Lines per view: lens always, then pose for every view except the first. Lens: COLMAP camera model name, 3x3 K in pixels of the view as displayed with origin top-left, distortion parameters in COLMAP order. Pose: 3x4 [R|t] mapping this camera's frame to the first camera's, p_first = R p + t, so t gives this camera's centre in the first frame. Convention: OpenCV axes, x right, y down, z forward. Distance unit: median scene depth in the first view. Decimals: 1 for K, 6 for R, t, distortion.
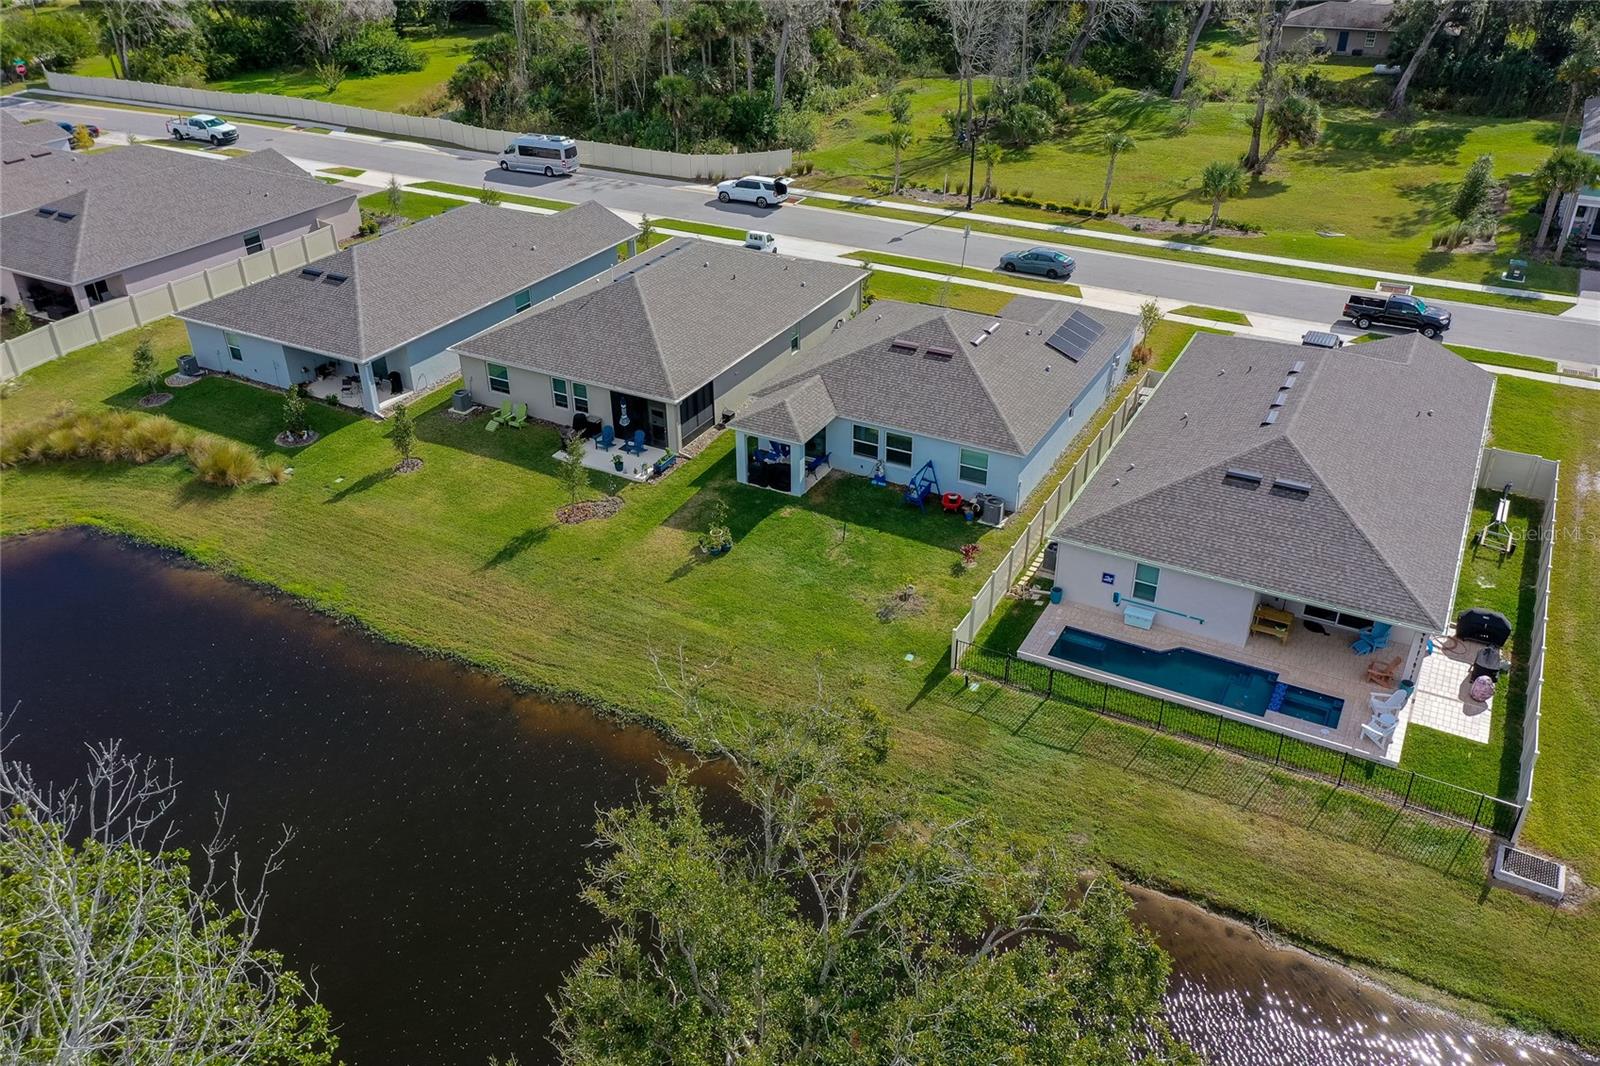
lens RADIAL K [[1274.1, 0, 800.0], [0, 1274.1, 533.0], [0, 0, 1]] dist [0.023704, 0.013120]
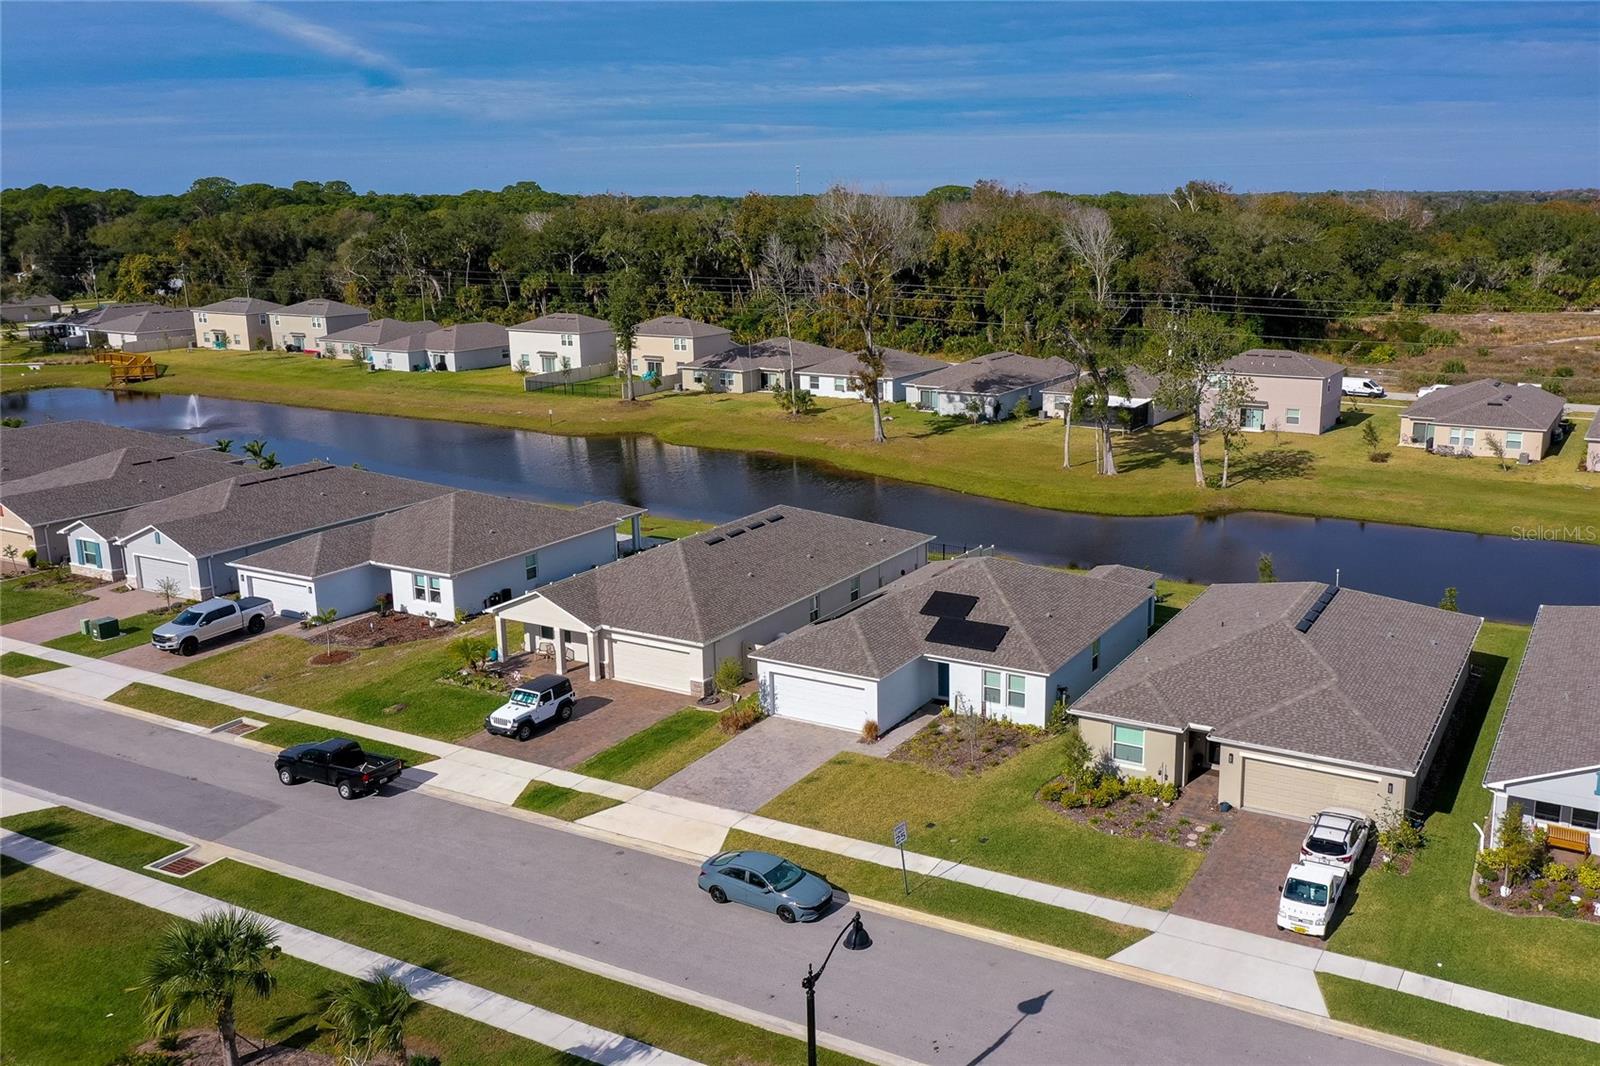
lens RADIAL K [[1364.3, 0, 966.3], [0, 1364.3, 533.0], [0, 0, 1]] dist [-0.002897, -0.002055]
pose [[-0.999446, 0.018184, -0.027873, 0.164782], [-0.006479, 0.715199, 0.698890, -1.011126], [0.032643, 0.698684, -0.714686, 1.852657]]
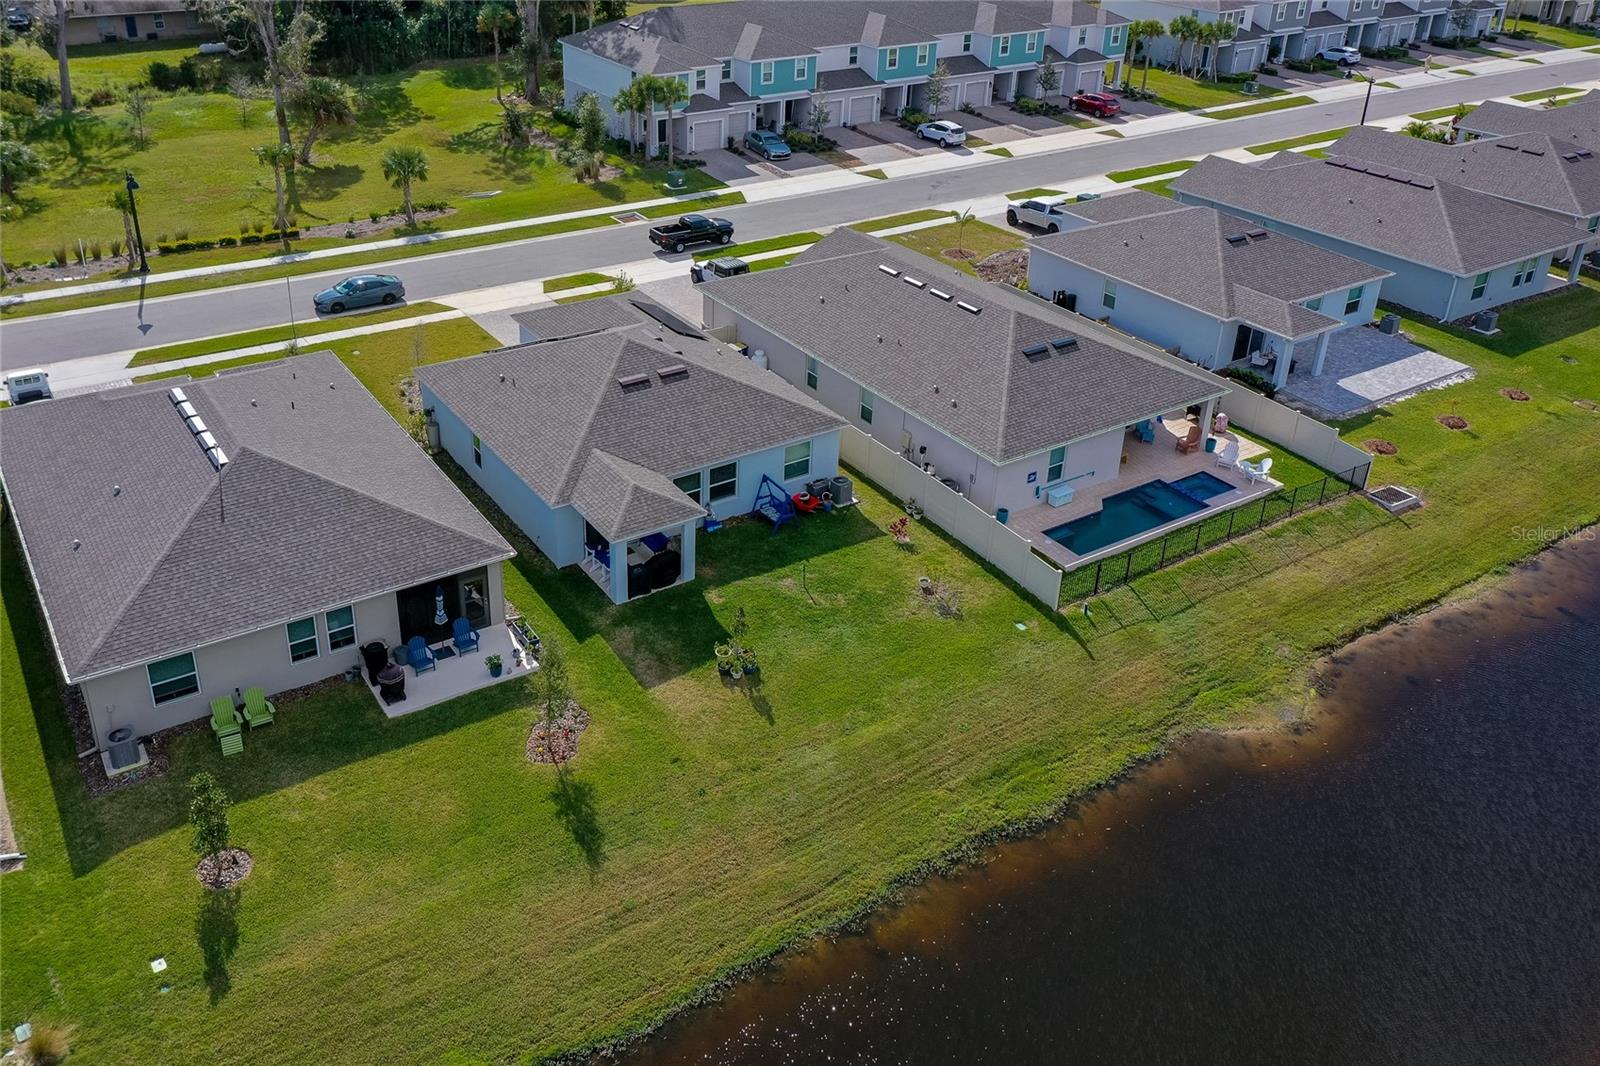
lens RADIAL K [[1275.9, 0, 741.6], [0, 1275.9, 532.1], [0, 0, 1]] dist [0.034637, 0.004533]
pose [[0.478444, -0.431288, 0.764907, -0.590234], [0.425242, 0.875918, 0.227896, -0.224619], [-0.768285, 0.216235, 0.602479, 0.456450]]
